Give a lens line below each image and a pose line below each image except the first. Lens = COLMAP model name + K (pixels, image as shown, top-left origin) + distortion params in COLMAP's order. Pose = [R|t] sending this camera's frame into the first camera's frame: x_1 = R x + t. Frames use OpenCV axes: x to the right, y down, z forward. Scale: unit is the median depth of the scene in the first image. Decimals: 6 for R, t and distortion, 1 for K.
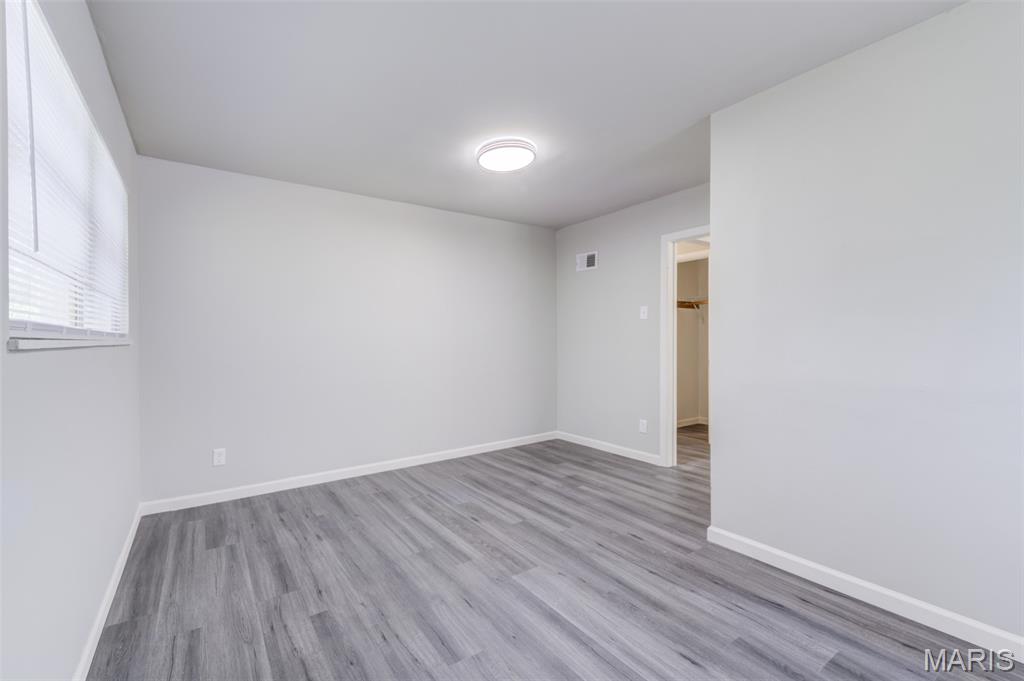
lens RADIAL K [[407.2, 0, 511.5], [0, 407.2, 340.3], [0, 0, 1]] dist [0.006711, -0.000001]
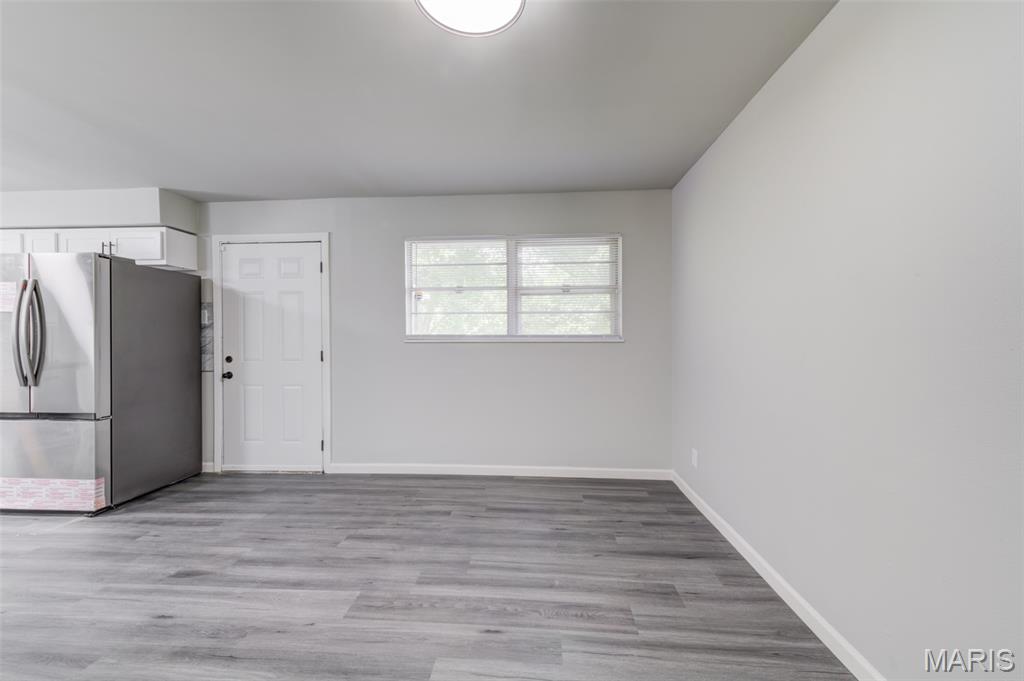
lens RADIAL K [[407.2, 0, 515.4], [0, 407.2, 340.8], [0, 0, 1]] dist [0.006711, -0.000001]
pose [[-0.661903, 0.018455, -0.749362, 0.442700], [0.004800, 0.999781, 0.020383, -0.042257], [0.749574, 0.009895, -0.661847, 1.771242]]
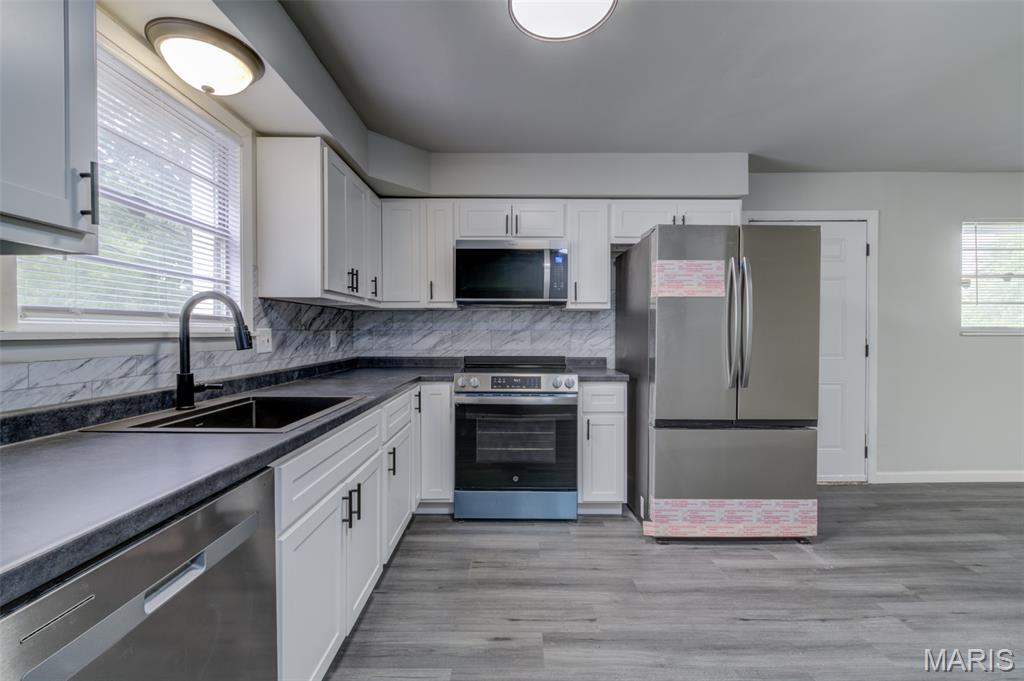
lens RADIAL K [[423.5, 0, 515.0], [0, 423.5, 335.4], [0, 0, 1]] dist [-0.002096, 0.000105]
pose [[-0.604237, 0.018750, -0.796584, 0.488060], [0.002618, 0.999764, 0.021546, -0.042198], [0.796800, 0.010934, -0.604144, 1.706646]]
